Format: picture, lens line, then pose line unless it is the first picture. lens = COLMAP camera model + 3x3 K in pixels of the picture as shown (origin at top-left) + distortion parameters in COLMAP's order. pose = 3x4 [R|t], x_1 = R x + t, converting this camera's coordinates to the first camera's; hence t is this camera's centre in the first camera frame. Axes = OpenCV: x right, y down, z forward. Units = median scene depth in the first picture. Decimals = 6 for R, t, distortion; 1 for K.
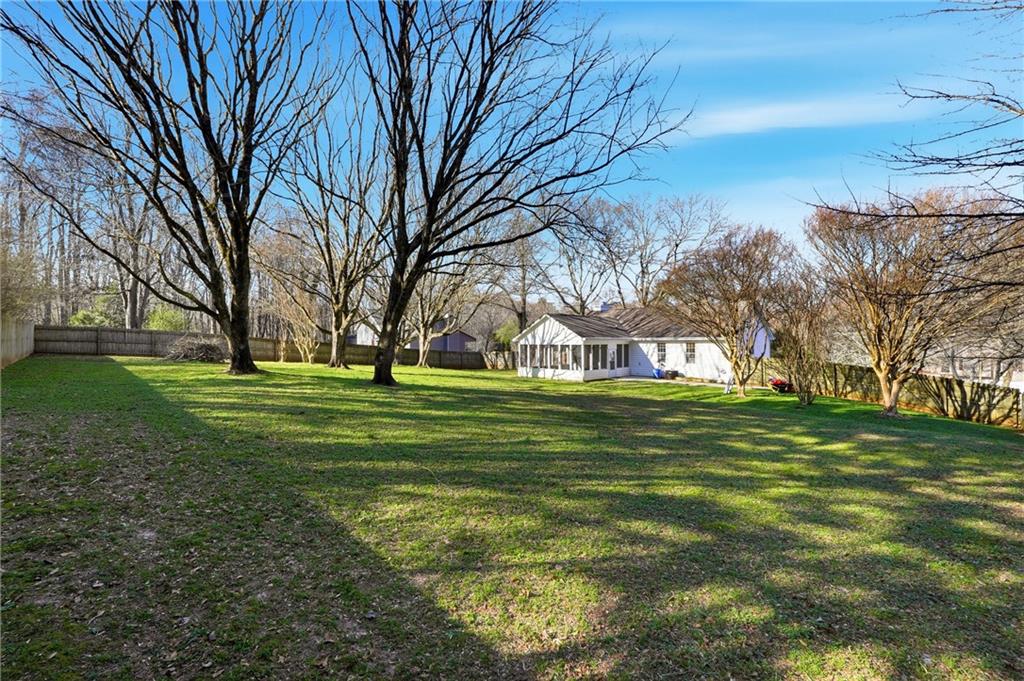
lens RADIAL K [[431.6, 0, 514.0], [0, 431.6, 336.4], [0, 0, 1]] dist [0.000702, 0.000224]
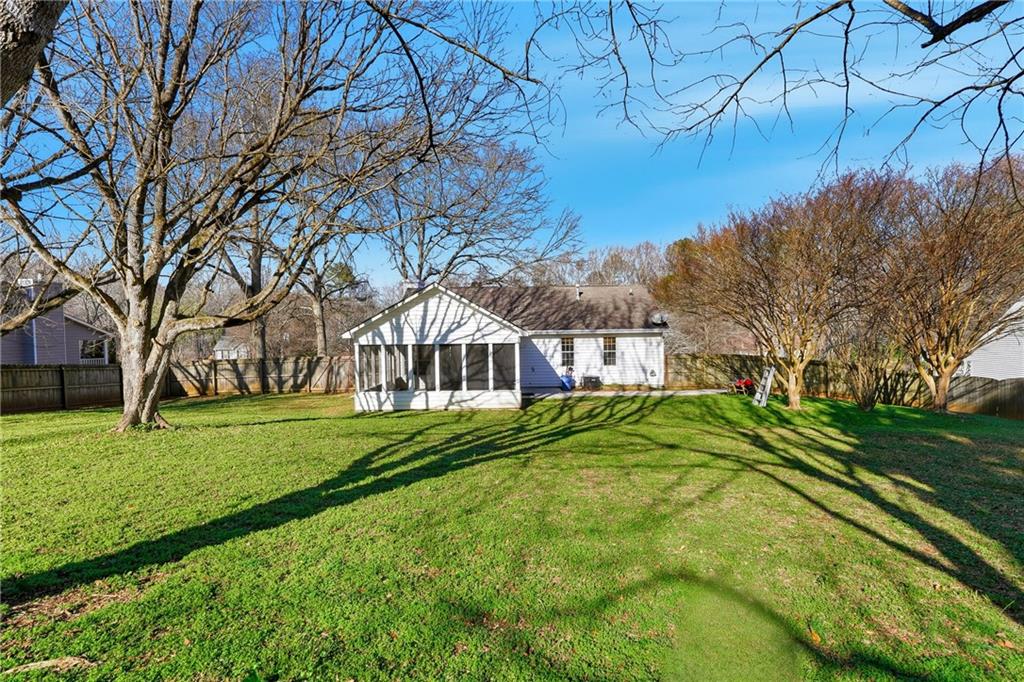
lens RADIAL K [[437.0, 0, 515.4], [0, 437.0, 331.3], [0, 0, 1]] dist [-0.014780, 0.000218]
pose [[0.697628, -0.004287, 0.716448, -0.229119], [0.002020, 0.999990, 0.004016, 0.001830], [-0.716458, -0.001355, 0.697629, 0.568237]]
